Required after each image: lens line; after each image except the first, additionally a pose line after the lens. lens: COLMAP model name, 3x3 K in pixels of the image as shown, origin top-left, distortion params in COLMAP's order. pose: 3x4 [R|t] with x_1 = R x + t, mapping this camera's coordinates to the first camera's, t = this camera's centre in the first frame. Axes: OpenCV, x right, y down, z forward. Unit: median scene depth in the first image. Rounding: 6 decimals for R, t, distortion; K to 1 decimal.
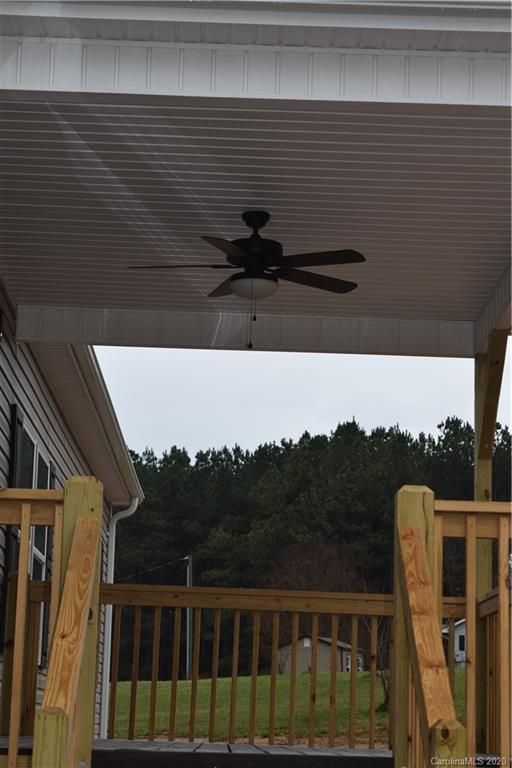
lens RADIAL K [[1758.0, 0, 256.7], [0, 1758.0, 383.2], [0, 0, 1]] dist [-0.005465, 0.000000]
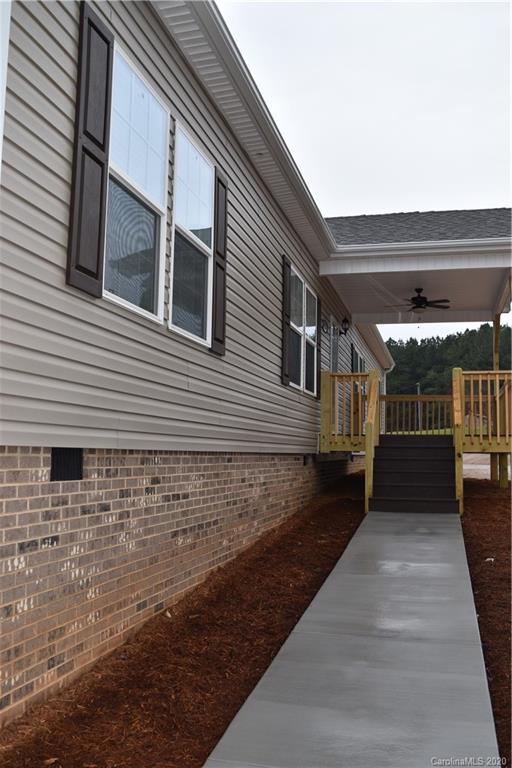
lens RADIAL K [[728.8, 0, 254.2], [0, 728.8, 383.1], [0, 0, 1]] dist [-0.082172, 0.000000]
pose [[0.964949, -0.036769, -0.259850, 0.022514], [0.061367, 0.994299, 0.087193, -0.024632], [0.255162, -0.100083, 0.961705, -0.219962]]
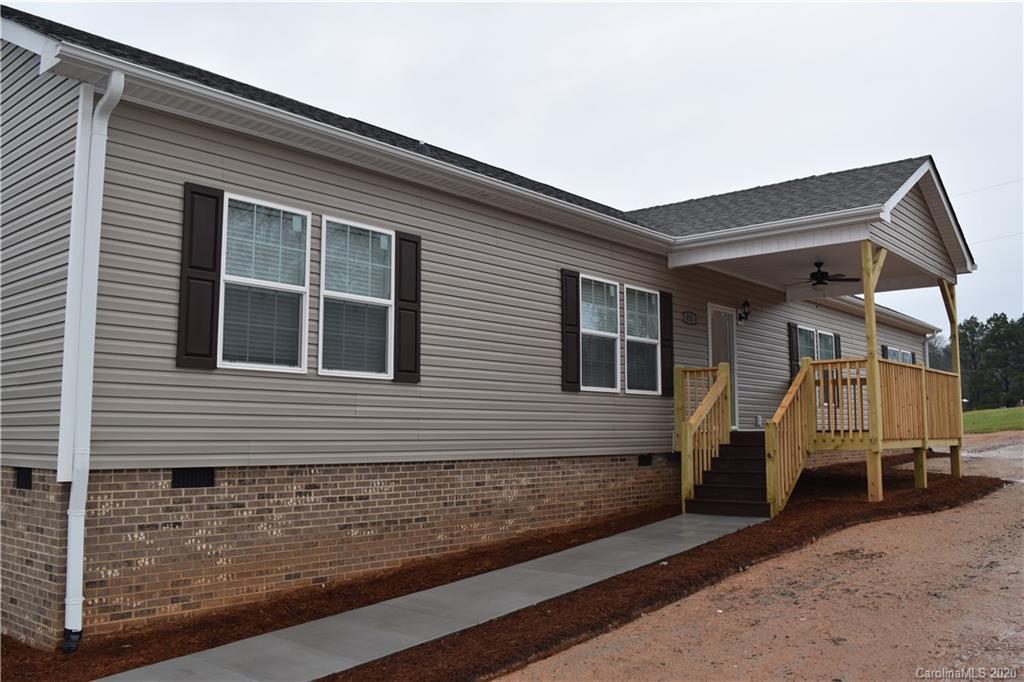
lens RADIAL K [[864.0, 0, 512.7], [0, 864.0, 343.7], [0, 0, 1]] dist [-0.082258, 0.002573]
pose [[0.752679, -0.097587, -0.651115, 0.247137], [0.150647, 0.988245, 0.026031, -0.033586], [0.640920, -0.117682, 0.758533, -0.228720]]
